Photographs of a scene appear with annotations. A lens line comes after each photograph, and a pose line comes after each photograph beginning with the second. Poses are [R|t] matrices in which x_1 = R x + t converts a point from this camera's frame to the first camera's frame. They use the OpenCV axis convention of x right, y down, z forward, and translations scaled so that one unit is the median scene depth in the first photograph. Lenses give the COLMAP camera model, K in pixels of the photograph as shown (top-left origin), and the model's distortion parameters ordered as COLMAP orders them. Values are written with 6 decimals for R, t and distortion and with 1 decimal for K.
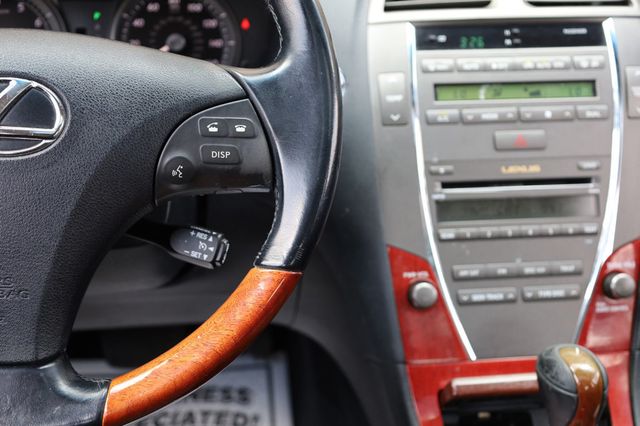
lens RADIAL K [[772.1, 0, 317.1], [0, 772.1, 212.4], [0, 0, 1]] dist [-0.002907, 0.000000]
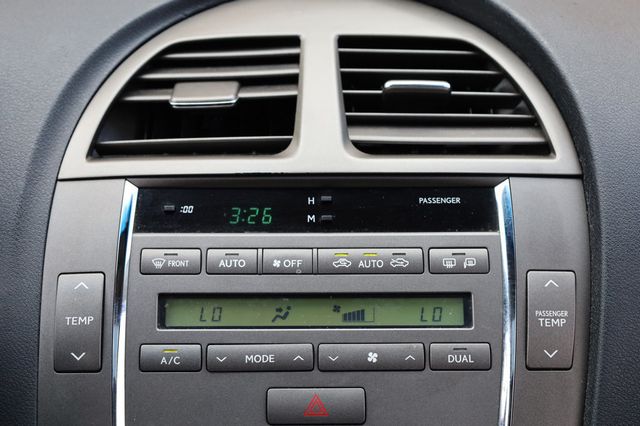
lens RADIAL K [[1306.5, 0, 322.2], [0, 1306.5, 212.4], [0, 0, 1]] dist [0.042392, 0.000000]
pose [[0.997637, 0.023602, -0.064529, 0.323030], [-0.032575, 0.989366, -0.141750, -0.097685], [0.060498, 0.143517, 0.987797, 0.095585]]
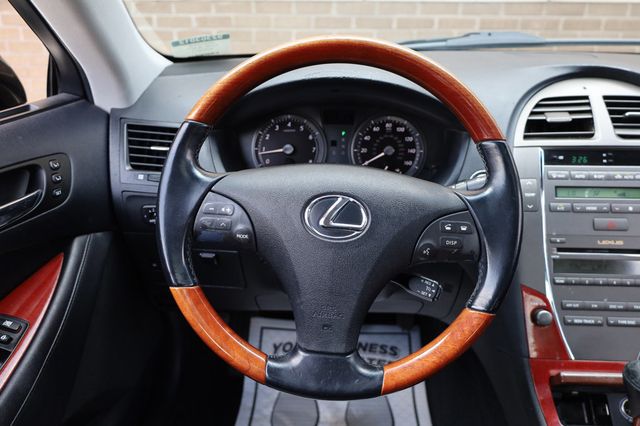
lens RADIAL K [[495.6, 0, 319.0], [0, 495.6, 213.0], [0, 0, 1]] dist [-0.016484, 0.019271]
pose [[0.984942, 0.054106, -0.164203, -0.164132], [-0.053692, 0.998533, 0.006963, -0.091780], [0.164339, 0.001959, 0.986402, -0.104168]]
